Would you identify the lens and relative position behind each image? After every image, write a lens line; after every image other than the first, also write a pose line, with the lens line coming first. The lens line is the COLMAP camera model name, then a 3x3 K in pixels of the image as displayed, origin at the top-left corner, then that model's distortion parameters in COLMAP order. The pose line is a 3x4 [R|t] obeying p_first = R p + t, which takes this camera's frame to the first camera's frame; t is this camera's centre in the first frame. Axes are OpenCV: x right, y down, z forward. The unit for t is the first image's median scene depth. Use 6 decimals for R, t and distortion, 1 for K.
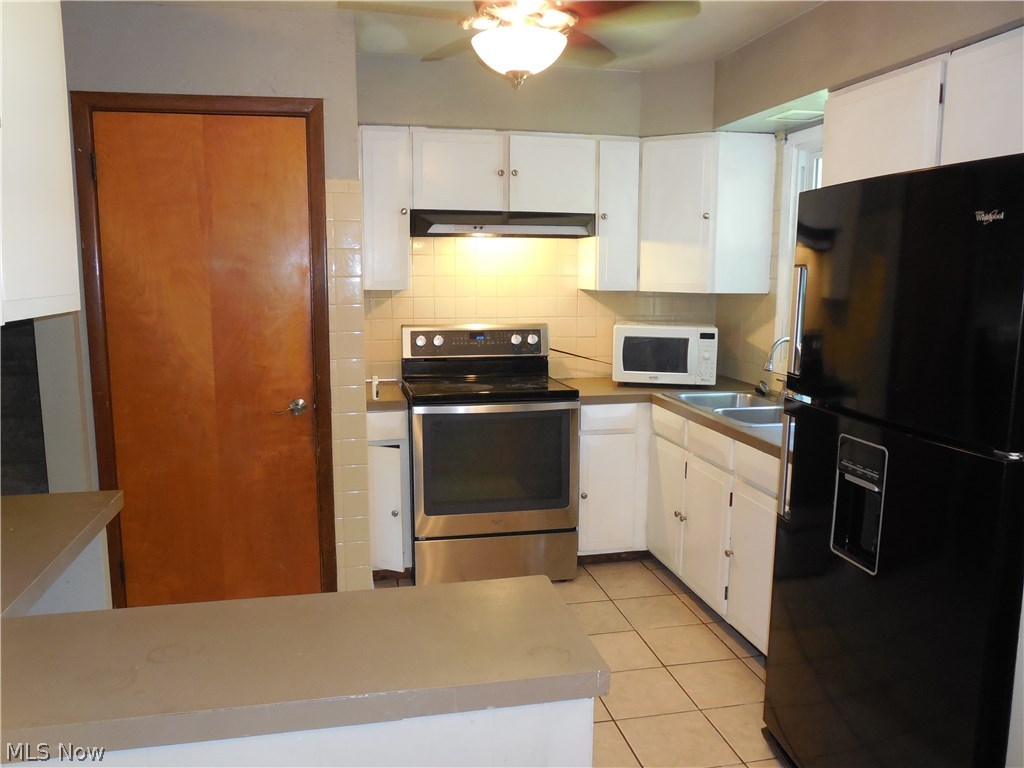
lens RADIAL K [[798.4, 0, 512.0], [0, 798.4, 384.0], [0, 0, 1]] dist [-0.087195, 0.091083]
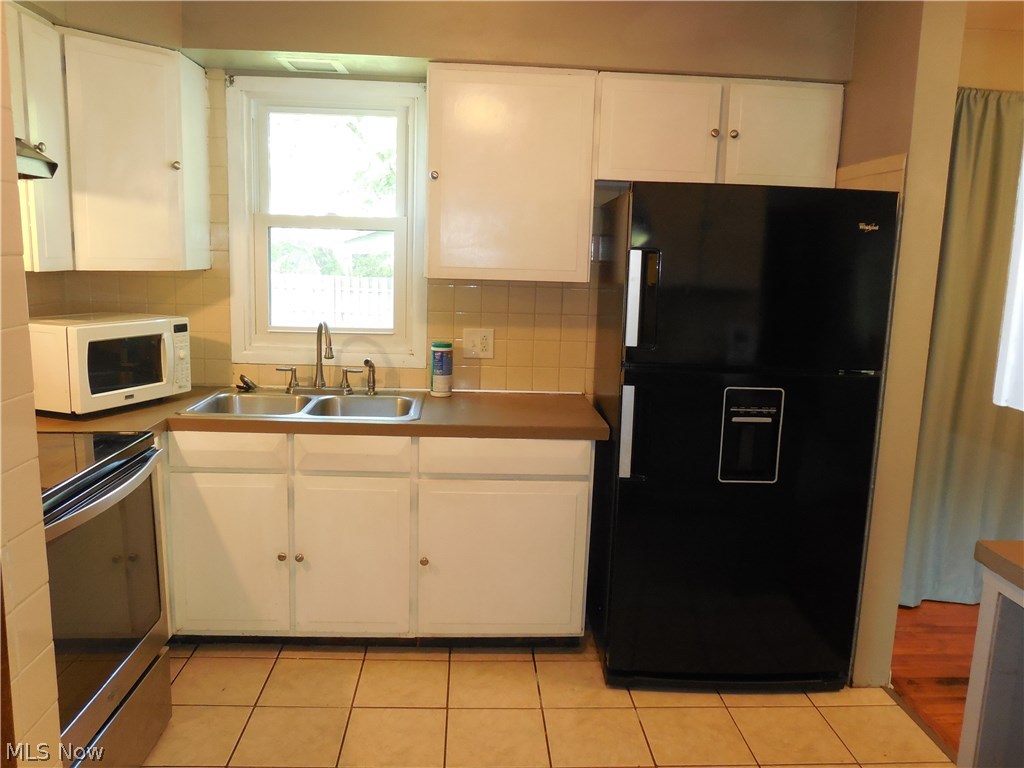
lens RADIAL K [[798.4, 0, 512.0], [0, 798.4, 384.0], [0, 0, 1]] dist [-0.087195, 0.091083]
pose [[0.158552, -0.162979, 0.973807, -0.749393], [0.109835, 0.983072, 0.146647, -0.142995], [-0.981222, 0.083707, 0.173769, 0.974401]]
